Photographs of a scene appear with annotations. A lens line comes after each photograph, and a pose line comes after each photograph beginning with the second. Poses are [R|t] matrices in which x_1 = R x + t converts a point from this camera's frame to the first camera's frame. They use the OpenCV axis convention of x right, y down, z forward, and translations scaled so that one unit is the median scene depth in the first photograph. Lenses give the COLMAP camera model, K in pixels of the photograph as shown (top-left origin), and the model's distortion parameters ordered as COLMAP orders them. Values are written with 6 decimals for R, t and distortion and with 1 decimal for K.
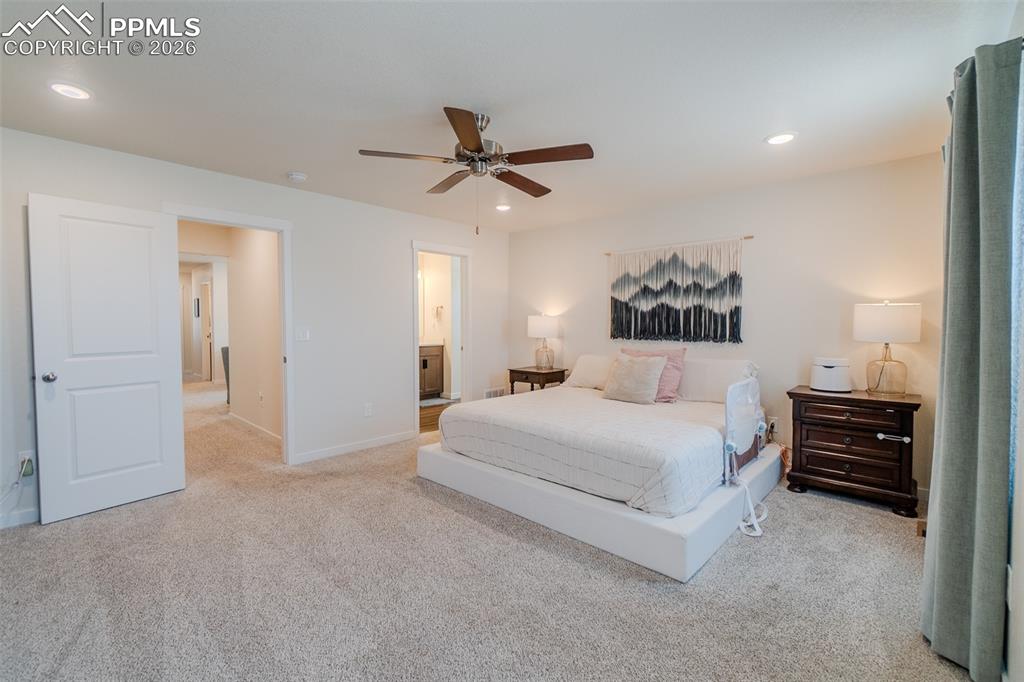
lens RADIAL K [[441.0, 0, 509.6], [0, 441.0, 331.2], [0, 0, 1]] dist [-0.004633, 0.002265]
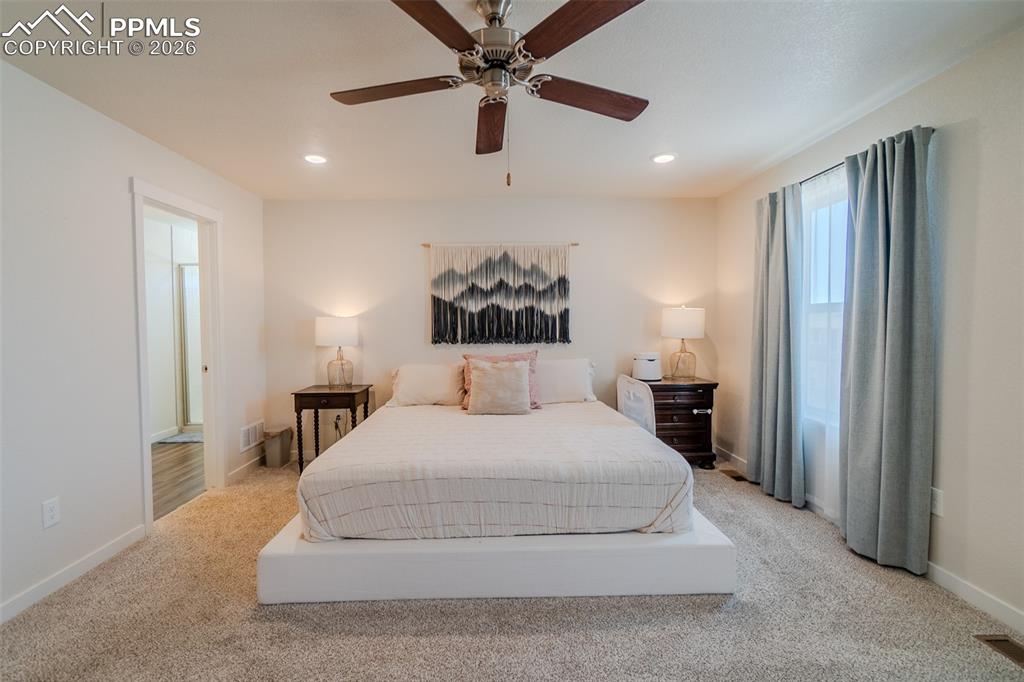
lens RADIAL K [[441.0, 0, 504.6], [0, 441.0, 333.5], [0, 0, 1]] dist [-0.004633, 0.002265]
pose [[0.715780, -0.022706, 0.697957, -0.318383], [0.023254, 0.999692, 0.008674, -0.009018], [-0.697939, 0.010022, 0.716087, 0.334487]]
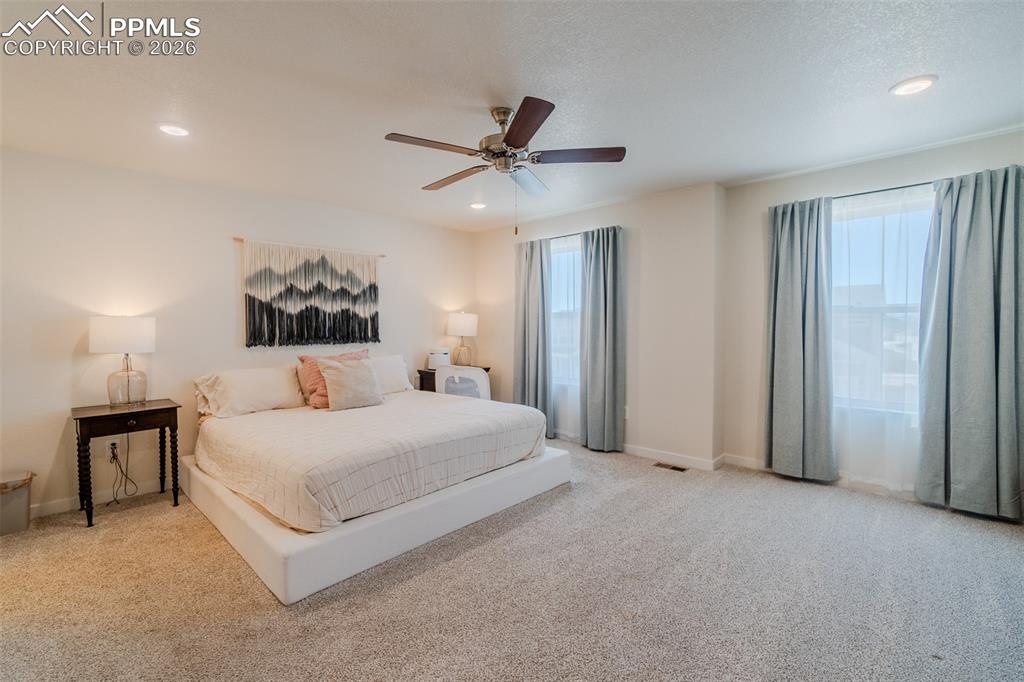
lens RADIAL K [[441.0, 0, 494.4], [0, 441.0, 332.8], [0, 0, 1]] dist [-0.004633, 0.002265]
pose [[0.033958, -0.021919, 0.999183, -0.645378], [0.028257, 0.999381, 0.020963, -0.015180], [-0.999024, 0.027522, 0.034557, 0.619535]]
